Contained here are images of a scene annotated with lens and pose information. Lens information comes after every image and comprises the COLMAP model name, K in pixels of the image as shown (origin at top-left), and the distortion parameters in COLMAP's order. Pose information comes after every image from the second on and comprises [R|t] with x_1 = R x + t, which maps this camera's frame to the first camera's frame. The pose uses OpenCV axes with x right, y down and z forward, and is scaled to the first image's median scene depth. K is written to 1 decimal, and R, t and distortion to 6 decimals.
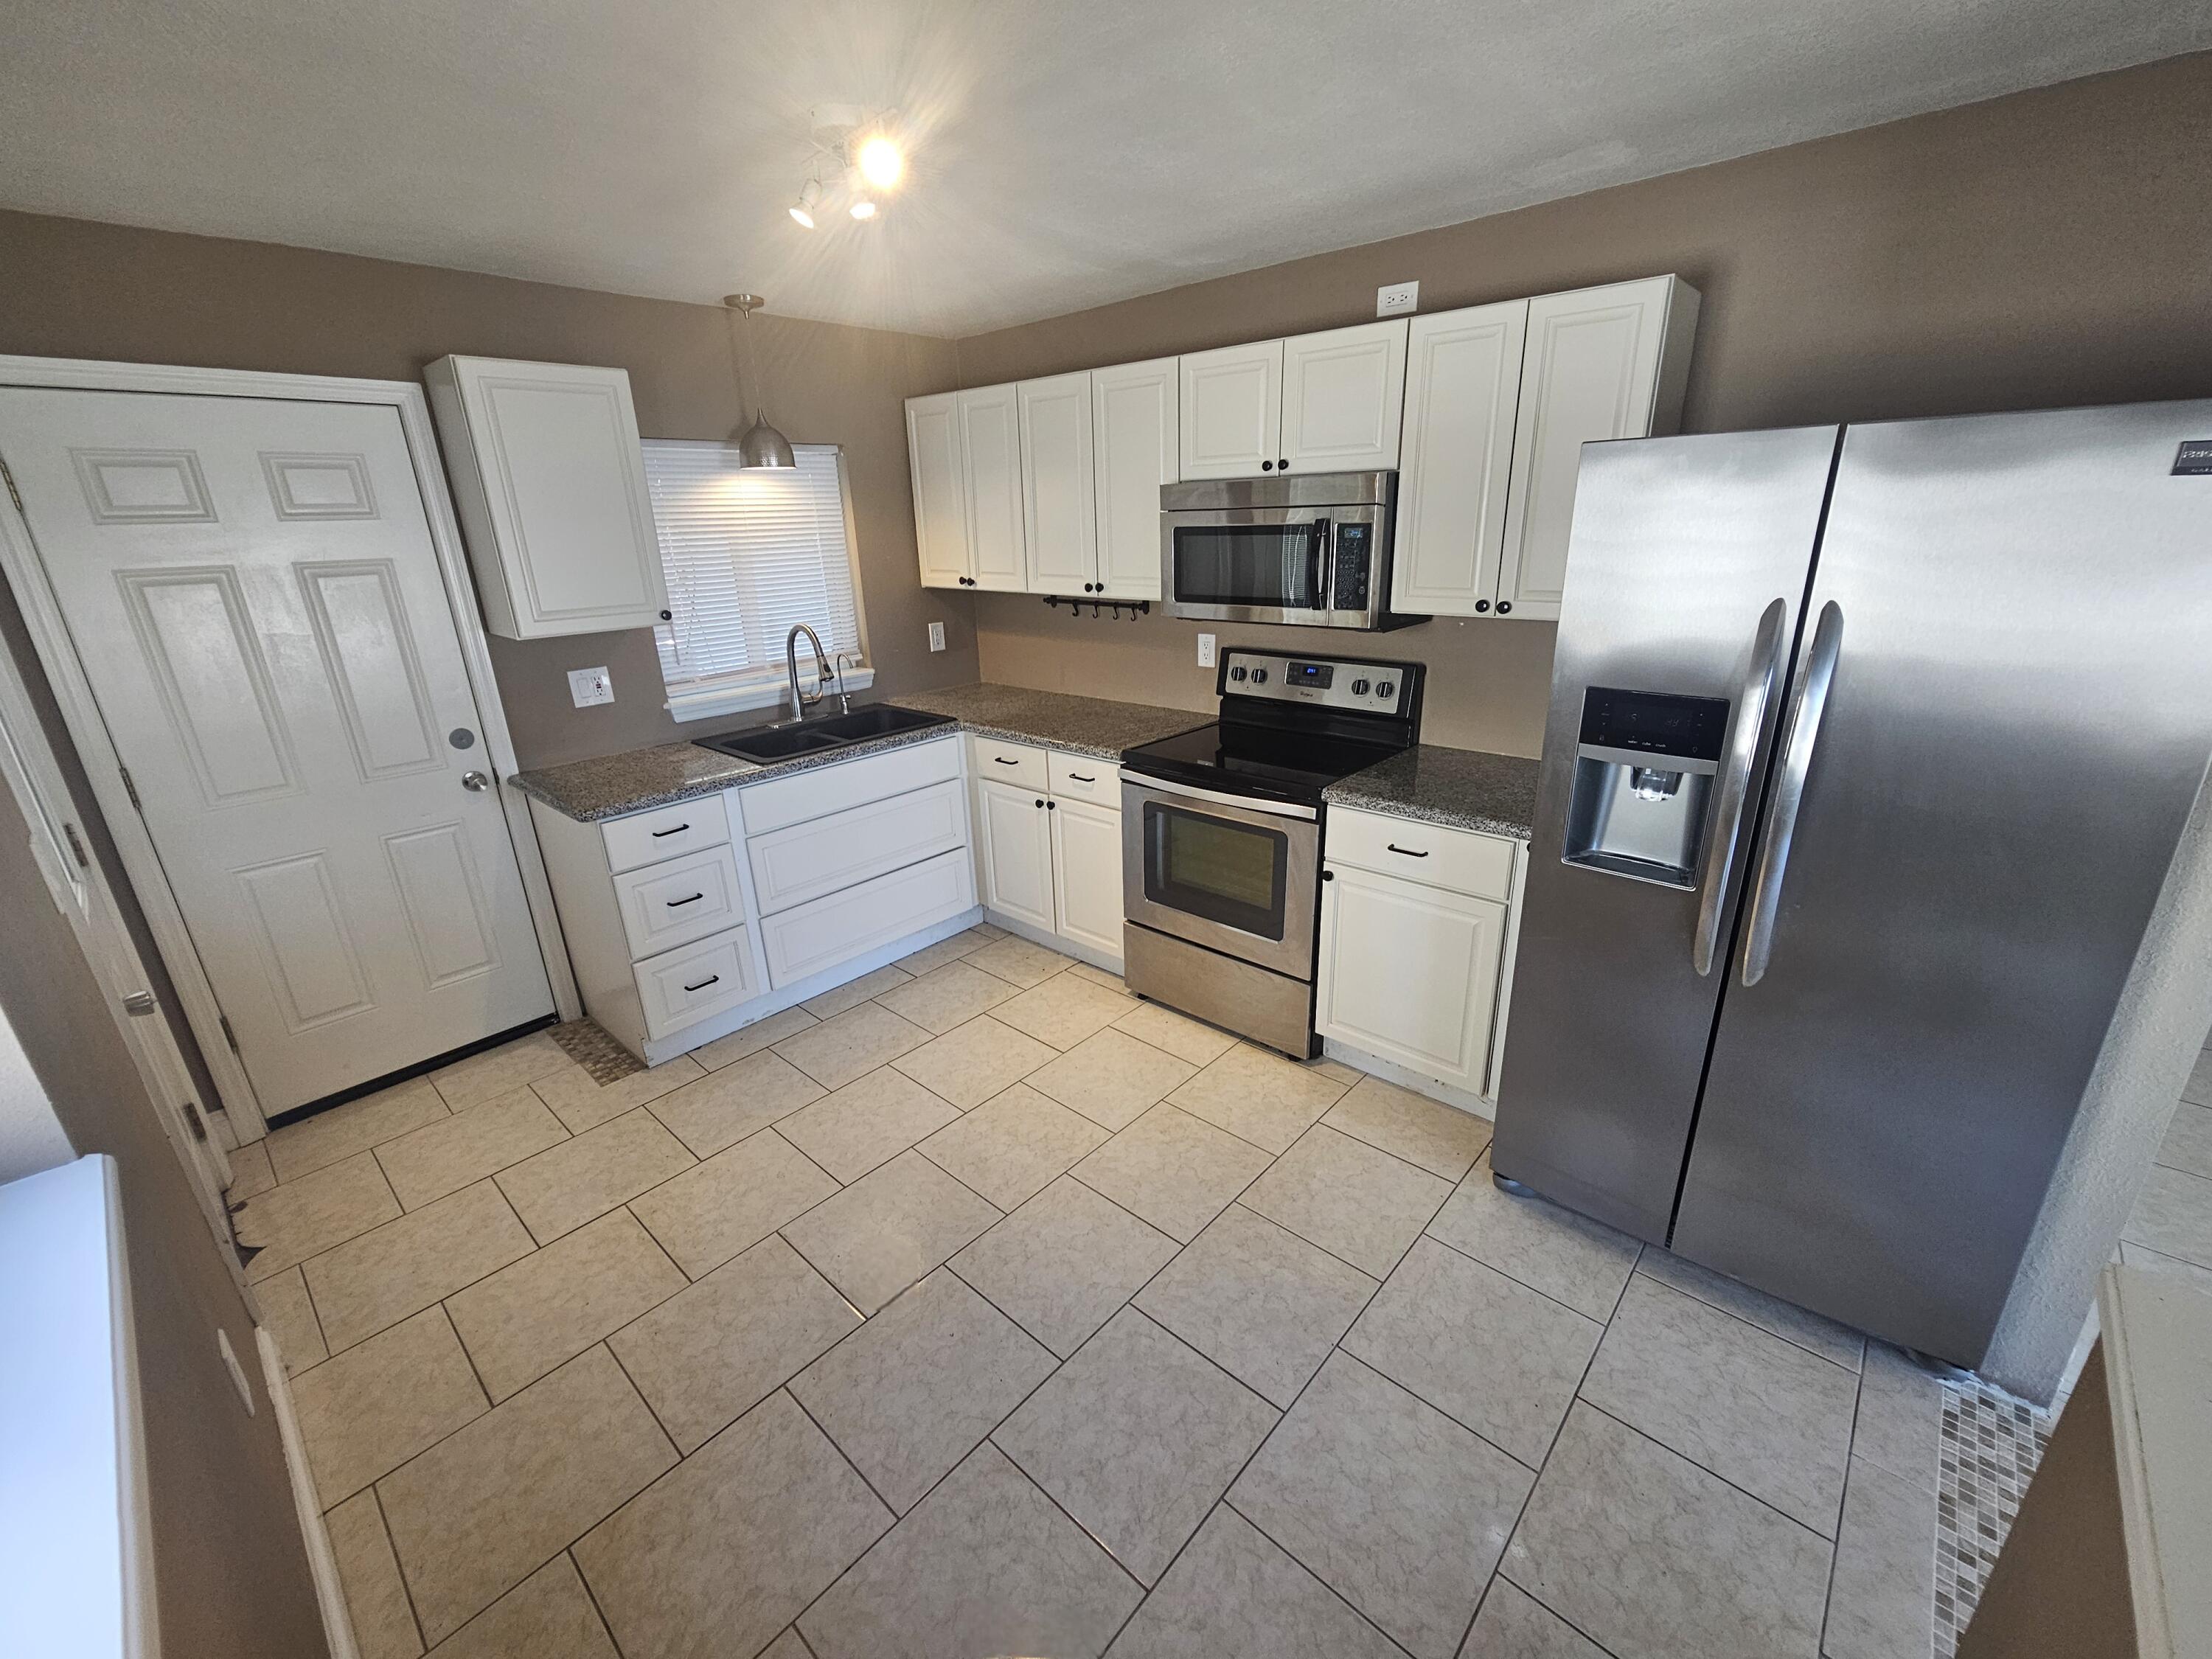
lens RADIAL K [[907.9, 0, 1113.0], [0, 907.9, 826.6], [0, 0, 1]] dist [0.000690, -0.000720]
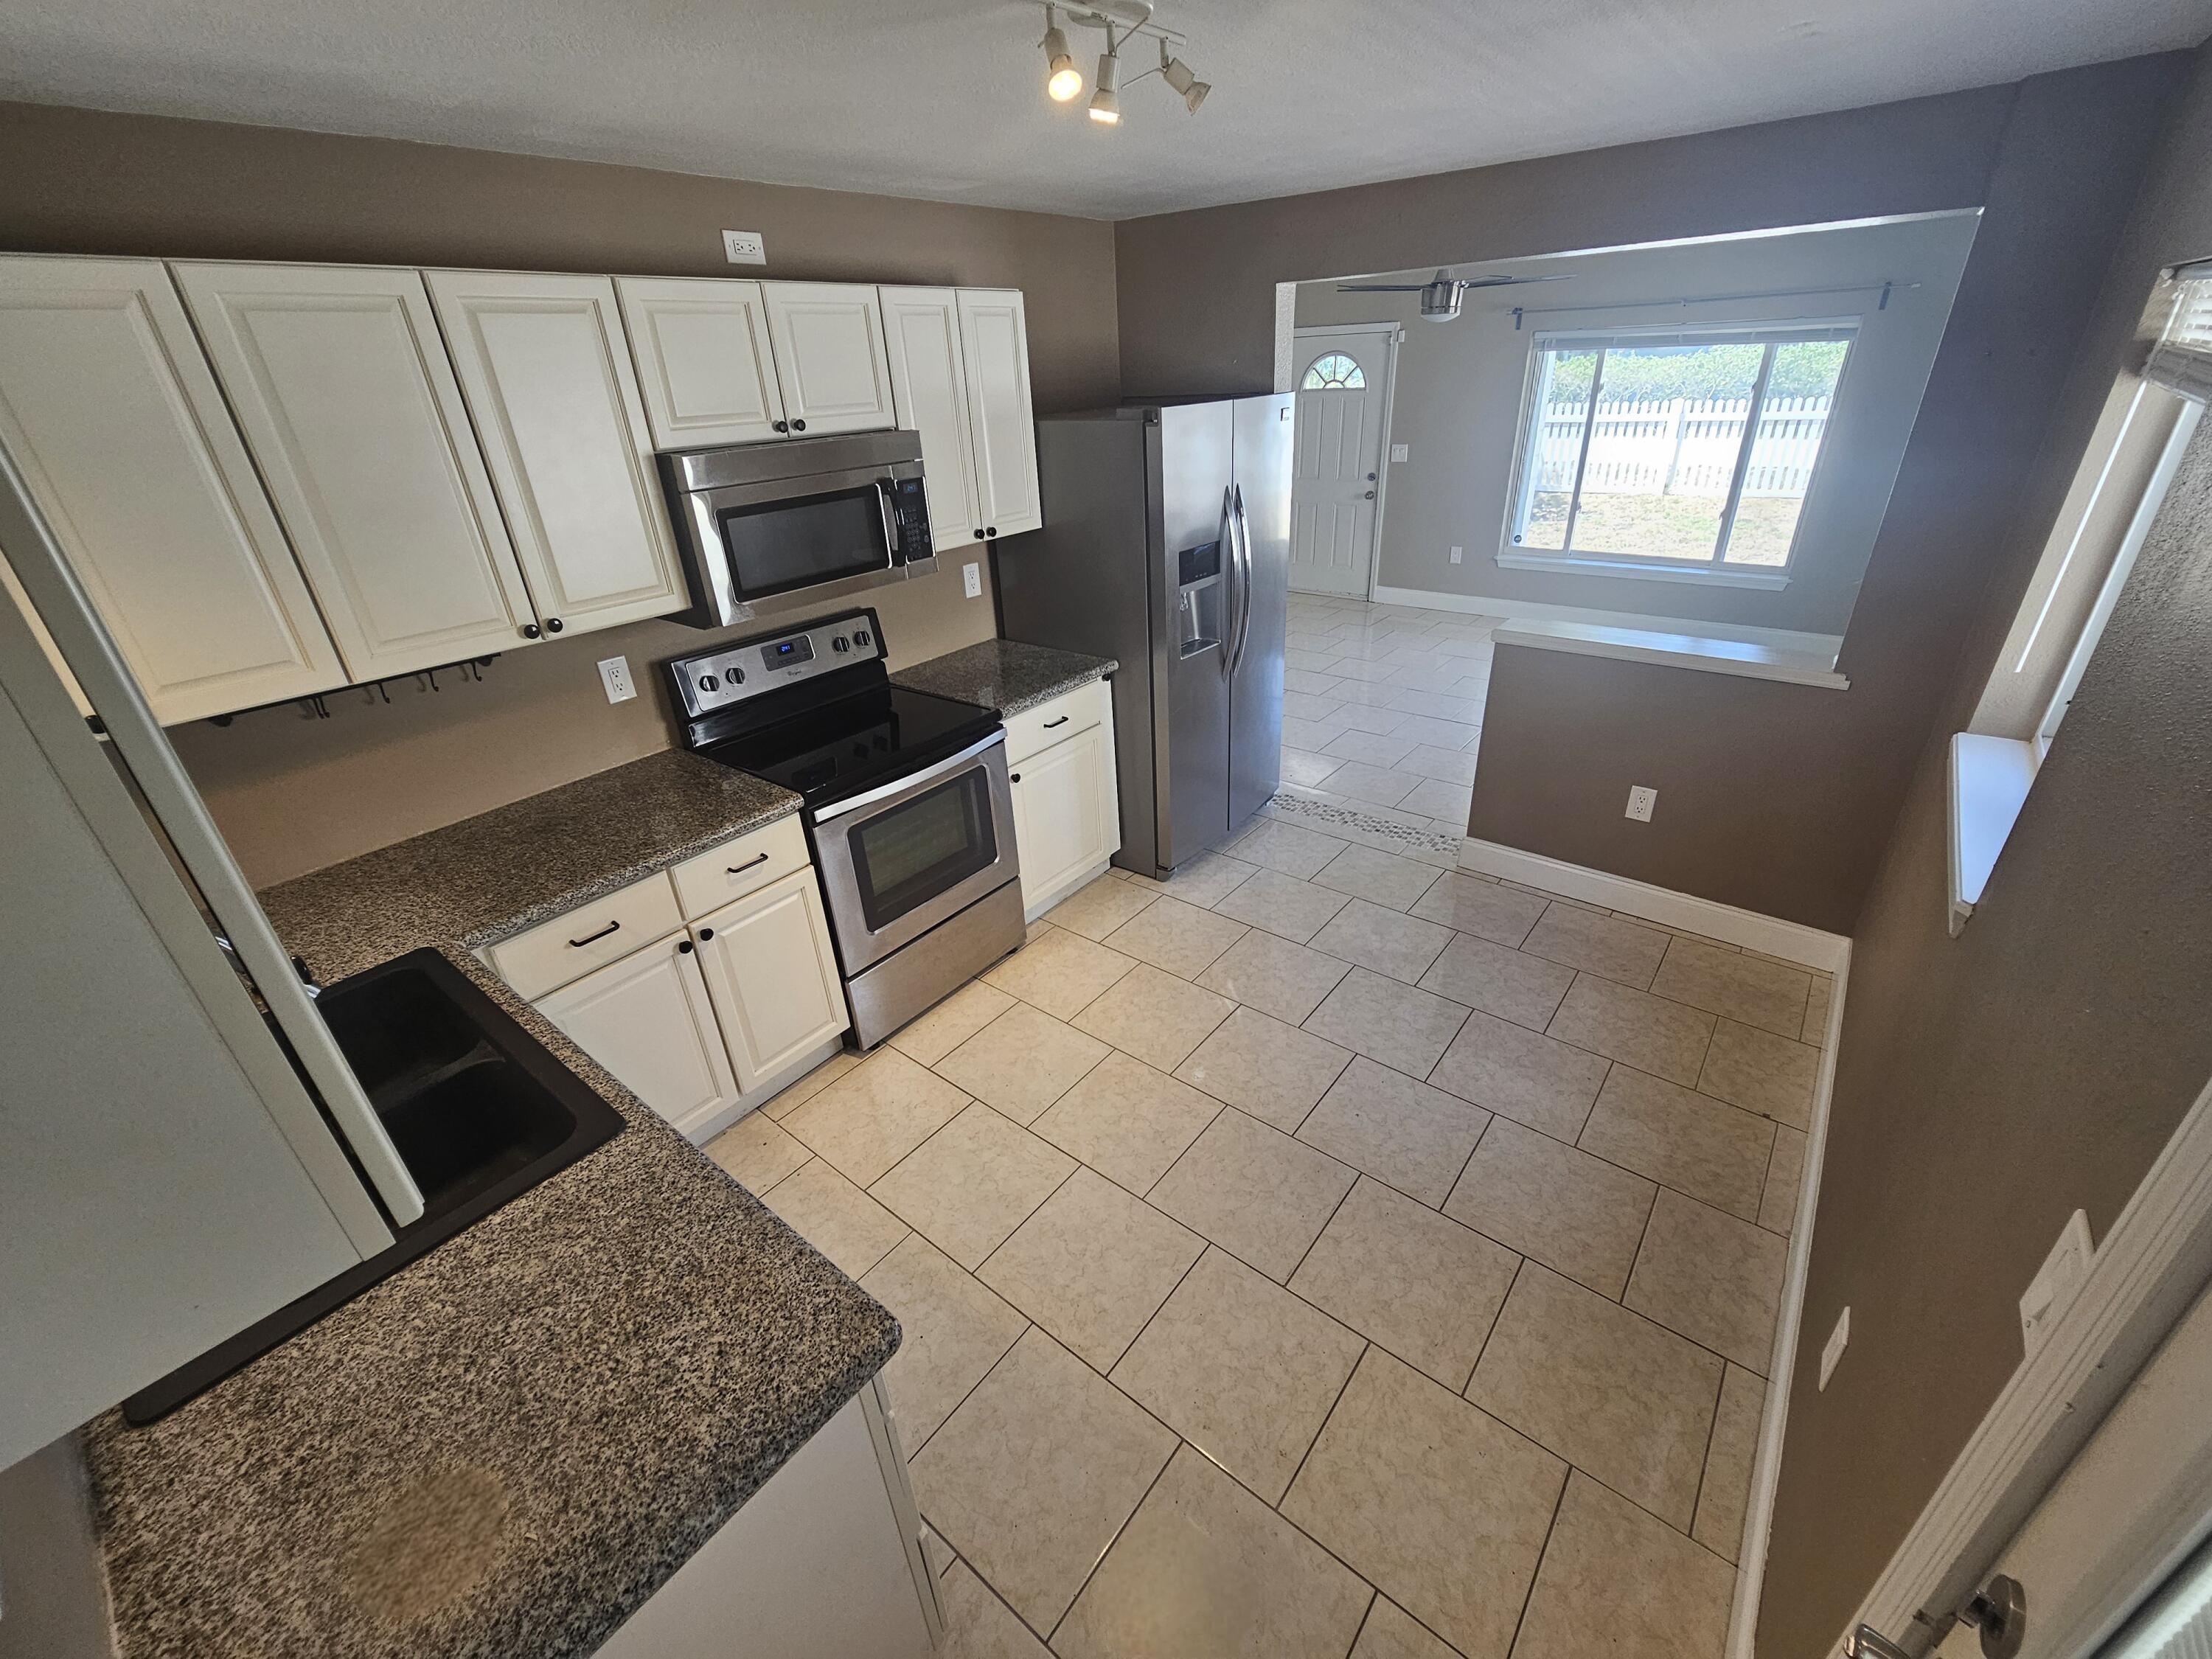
lens RADIAL K [[907.9, 0, 1113.8], [0, 907.9, 834.1], [0, 0, 1]] dist [0.000690, -0.000720]
pose [[-0.060704, -0.428742, 0.901385, -0.776125], [0.372863, 0.827938, 0.418917, -0.298192], [-0.925899, 0.361523, 0.109603, 0.698954]]
